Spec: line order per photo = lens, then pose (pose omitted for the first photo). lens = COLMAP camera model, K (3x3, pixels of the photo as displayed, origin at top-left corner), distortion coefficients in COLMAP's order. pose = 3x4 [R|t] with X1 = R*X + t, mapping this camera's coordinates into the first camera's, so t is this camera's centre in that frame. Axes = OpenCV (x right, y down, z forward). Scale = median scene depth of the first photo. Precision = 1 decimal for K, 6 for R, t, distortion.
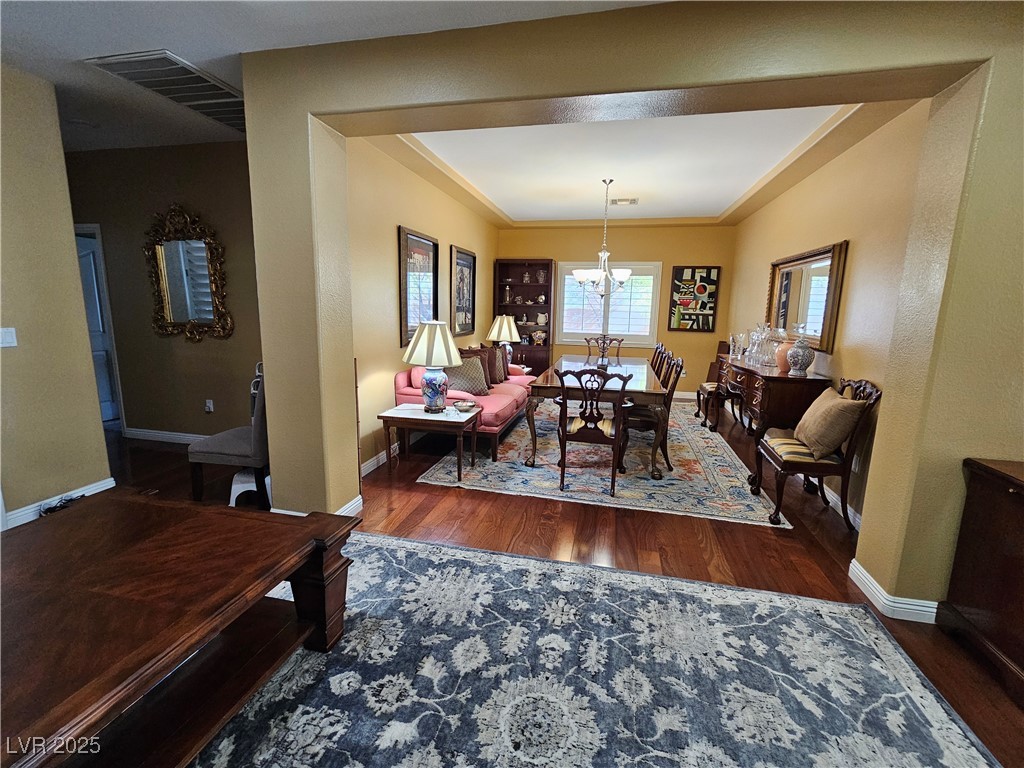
lens RADIAL K [[419.4, 0, 513.9], [0, 419.4, 380.0], [0, 0, 1]] dist [0.000399, 0.000280]
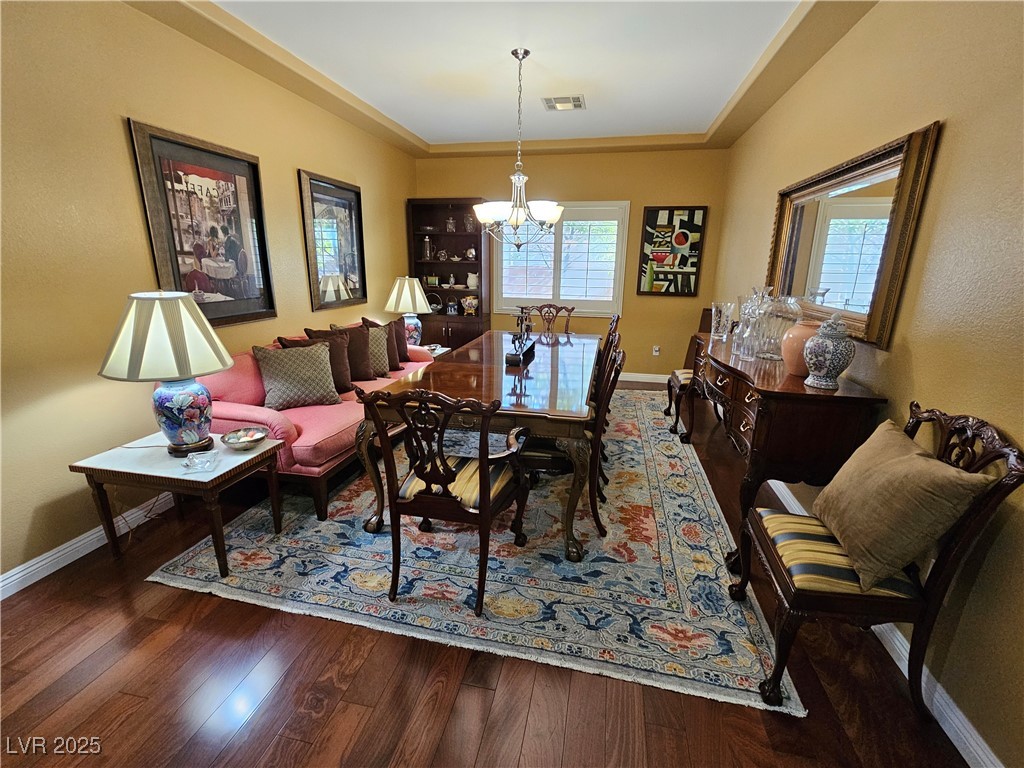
lens RADIAL K [[419.4, 0, 515.0], [0, 419.4, 377.5], [0, 0, 1]] dist [0.000399, 0.000280]
pose [[0.999856, -0.010906, 0.013015, 0.227491], [0.009681, 0.995834, 0.090674, -0.066487], [-0.013949, -0.090535, 0.995796, 0.391398]]
